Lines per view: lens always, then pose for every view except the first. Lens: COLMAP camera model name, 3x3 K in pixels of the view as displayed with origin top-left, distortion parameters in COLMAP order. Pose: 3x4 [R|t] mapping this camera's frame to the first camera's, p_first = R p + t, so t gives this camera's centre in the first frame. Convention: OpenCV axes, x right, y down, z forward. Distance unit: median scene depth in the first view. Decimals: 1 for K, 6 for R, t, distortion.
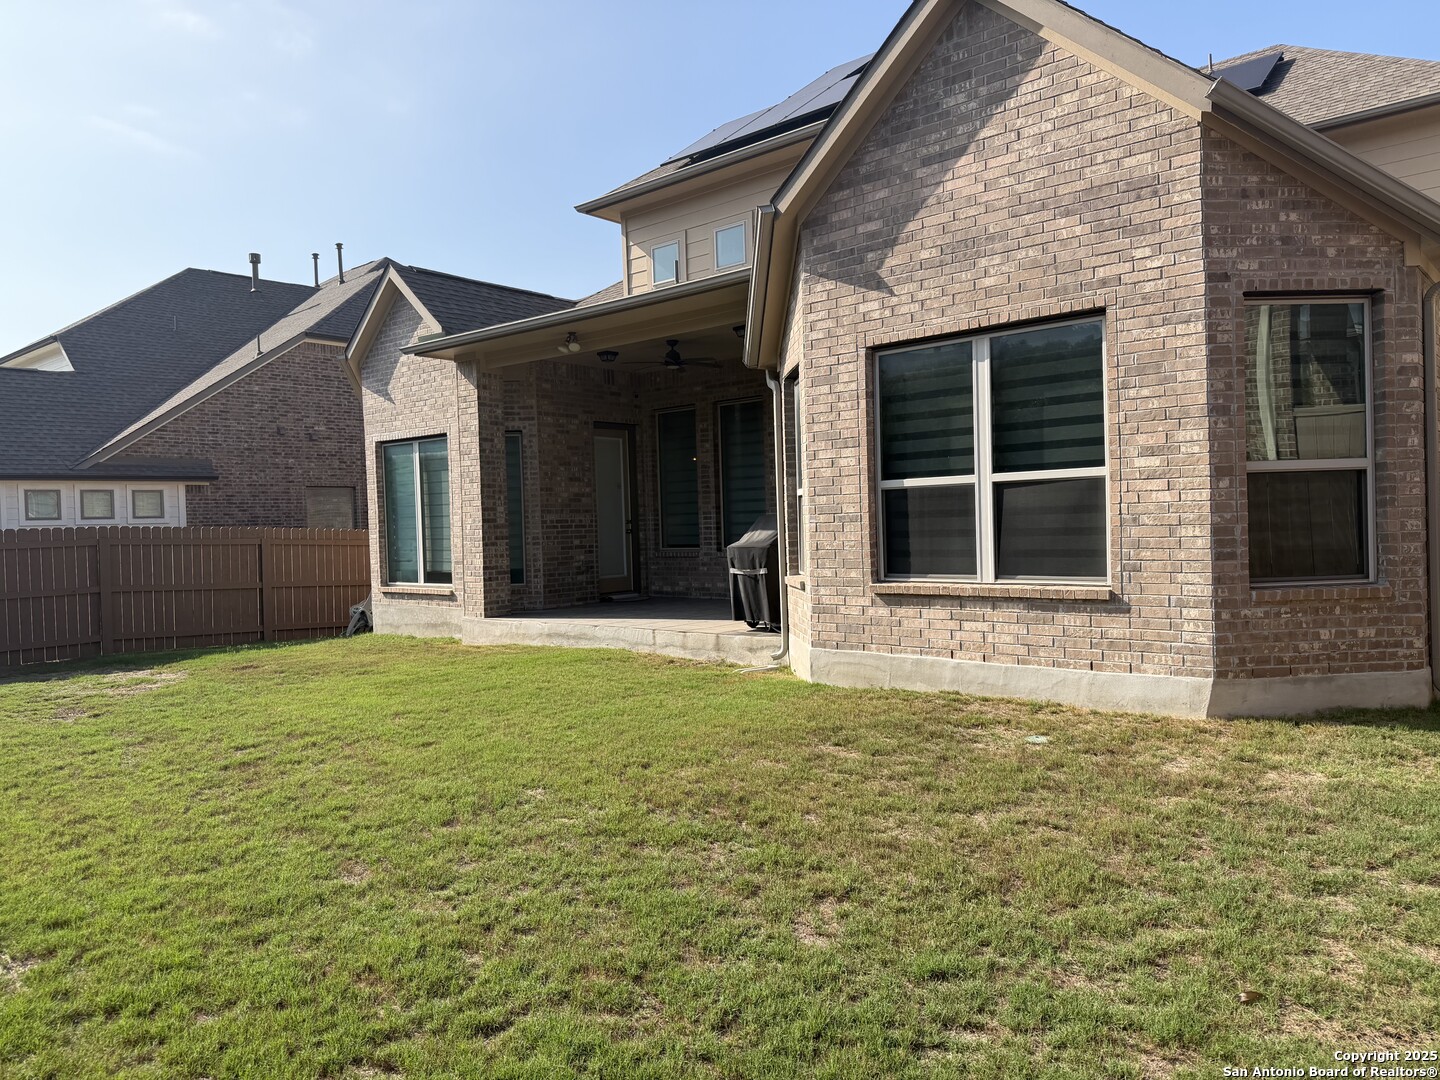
lens RADIAL K [[1012.1, 0, 723.4], [0, 1012.1, 548.6], [0, 0, 1]] dist [0.044003, -0.055709]
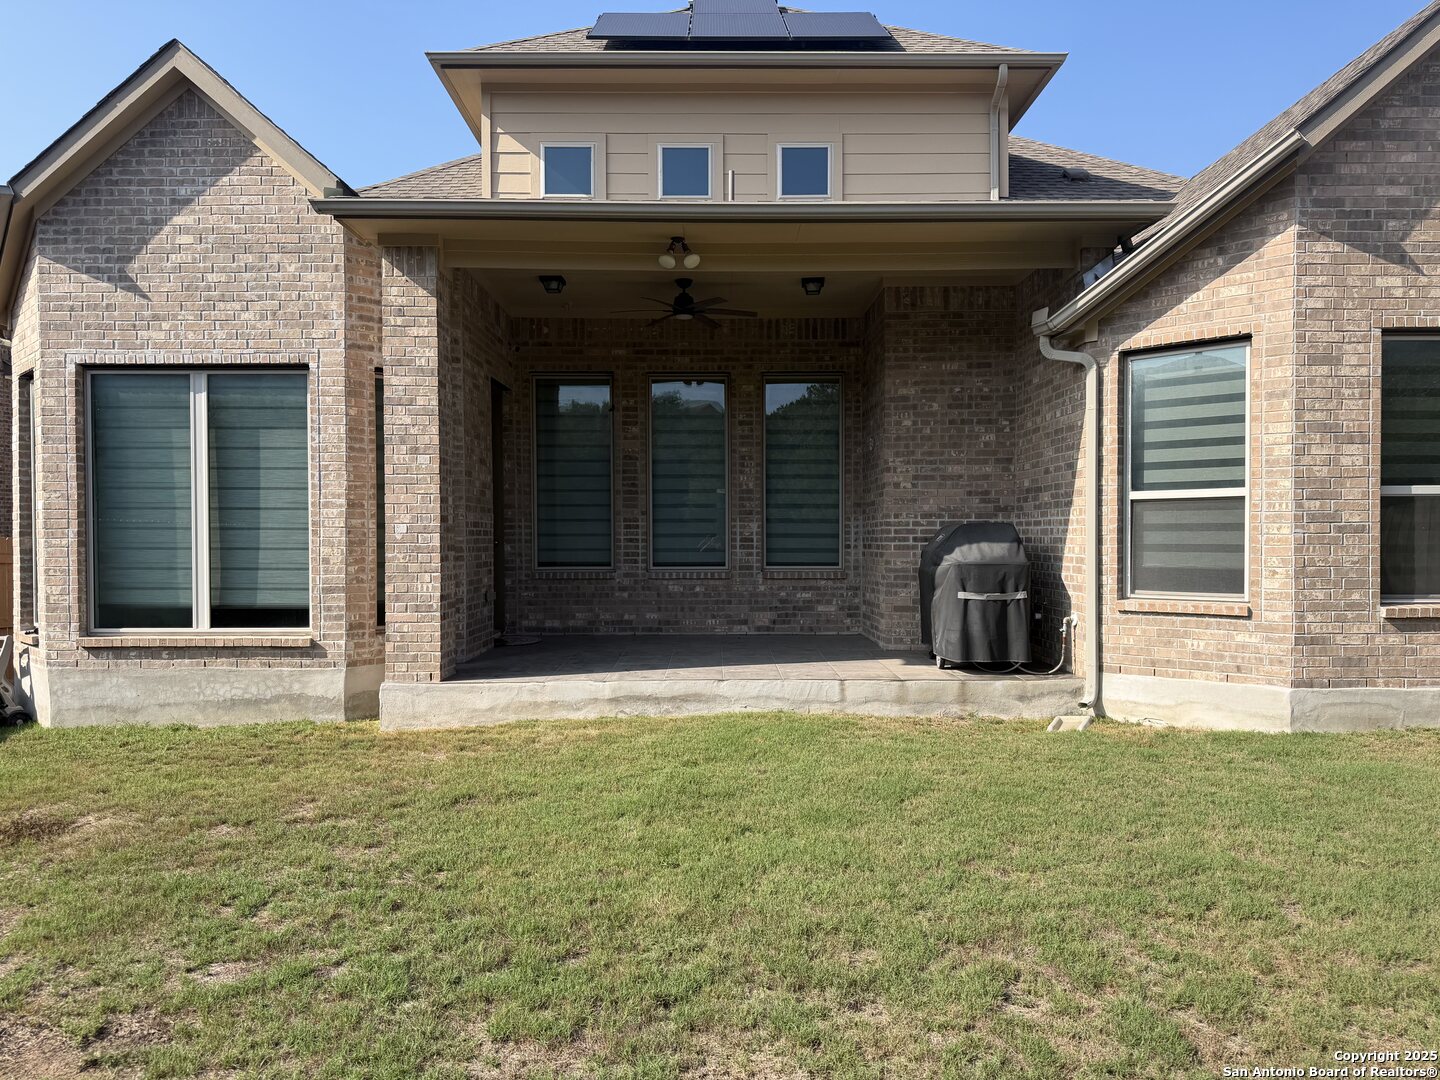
lens RADIAL K [[1012.1, 0, 713.2], [0, 1012.1, 538.1], [0, 0, 1]] dist [0.044003, -0.055709]
pose [[0.749637, 0.024197, 0.661406, -0.647955], [-0.001042, 0.999373, -0.035380, 0.006462], [-0.661848, 0.025833, 0.749193, 0.565571]]
